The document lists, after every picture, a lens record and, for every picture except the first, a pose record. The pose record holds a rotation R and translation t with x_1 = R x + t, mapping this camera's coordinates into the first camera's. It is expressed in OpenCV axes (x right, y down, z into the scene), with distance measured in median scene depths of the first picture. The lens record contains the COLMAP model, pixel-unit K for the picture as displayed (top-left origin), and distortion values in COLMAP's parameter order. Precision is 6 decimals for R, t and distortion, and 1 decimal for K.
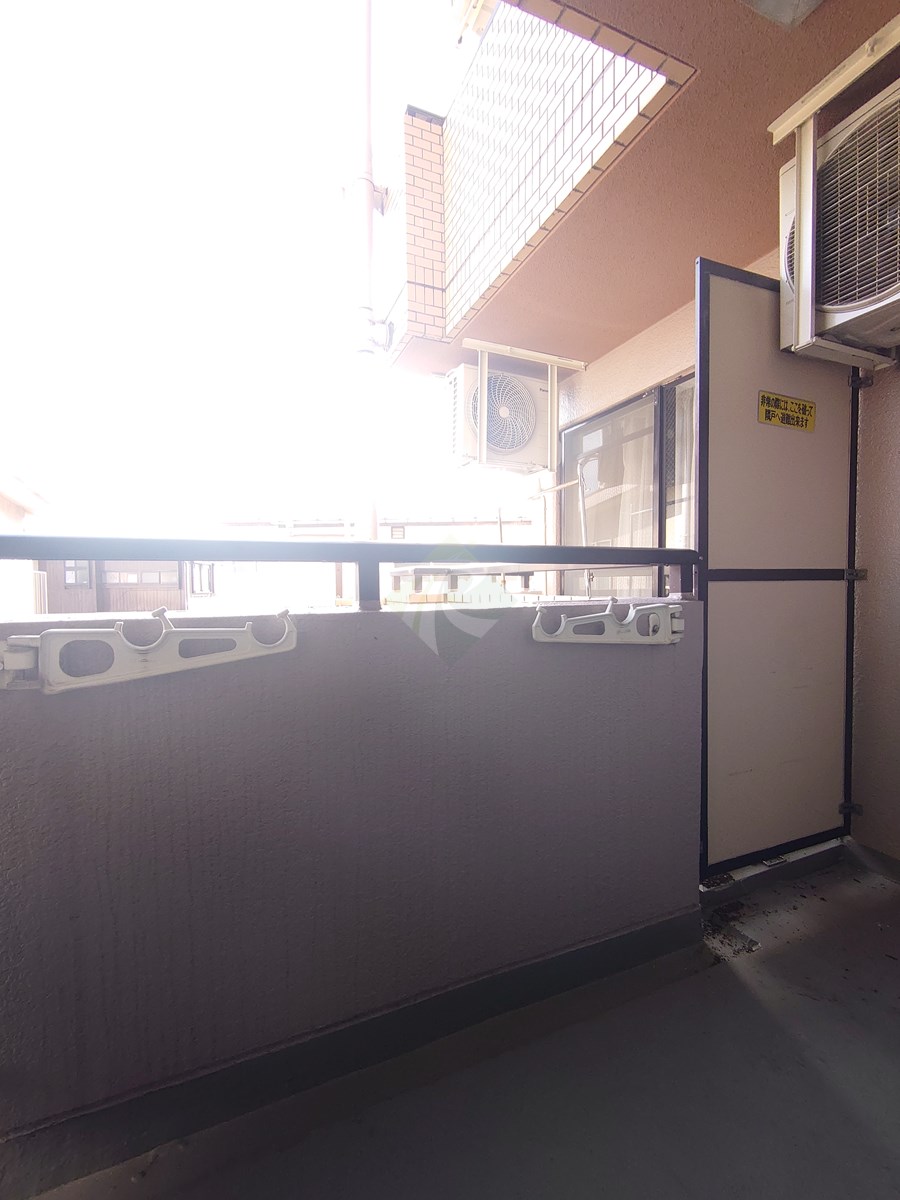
lens RADIAL K [[504.1, 0, 450.6], [0, 504.1, 601.1], [0, 0, 1]] dist [-0.004205, -0.000165]
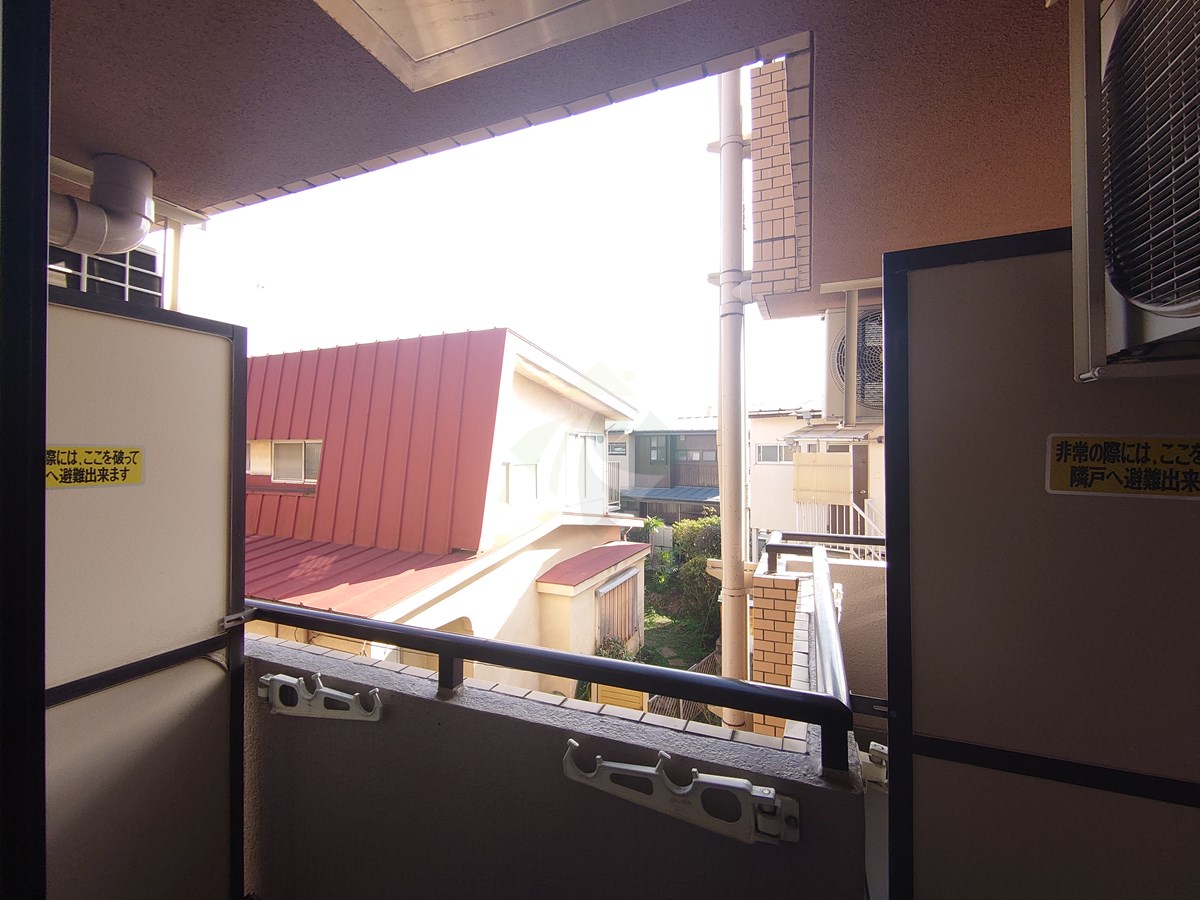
lens RADIAL K [[504.1, 0, 600.1], [0, 504.1, 447.9], [0, 0, 1]] dist [-0.004205, -0.000165]
pose [[0.710523, -0.003510, -0.703665, 0.637904], [-0.028871, 0.999000, -0.034135, -0.363907], [0.703082, 0.044569, 0.709711, 0.257323]]
